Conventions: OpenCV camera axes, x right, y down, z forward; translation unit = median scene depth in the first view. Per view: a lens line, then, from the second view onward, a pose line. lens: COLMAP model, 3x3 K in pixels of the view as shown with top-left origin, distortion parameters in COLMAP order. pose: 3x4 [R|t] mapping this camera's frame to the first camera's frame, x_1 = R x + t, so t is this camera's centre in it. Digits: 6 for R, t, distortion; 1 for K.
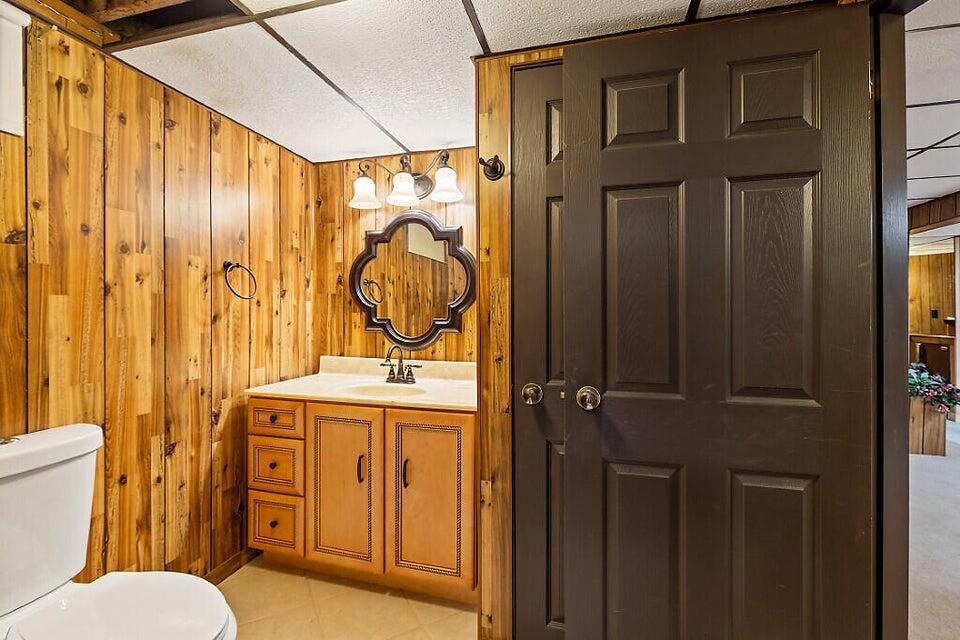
lens RADIAL K [[429.3, 0, 480.0], [0, 429.3, 320.0], [0, 0, 1]] dist [0.001380, -0.000614]
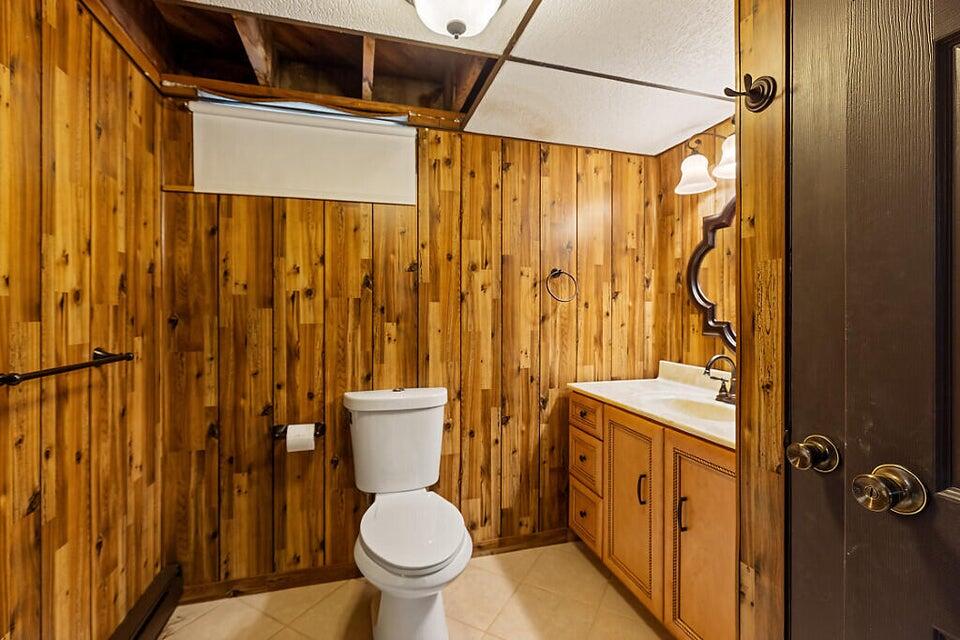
lens RADIAL K [[429.3, 0, 480.0], [0, 429.3, 320.0], [0, 0, 1]] dist [0.001380, -0.000614]
pose [[0.522072, 0.013722, -0.852791, 0.300108], [-0.017038, 0.999839, 0.005658, -0.003685], [0.852731, 0.011576, 0.522221, 0.242697]]
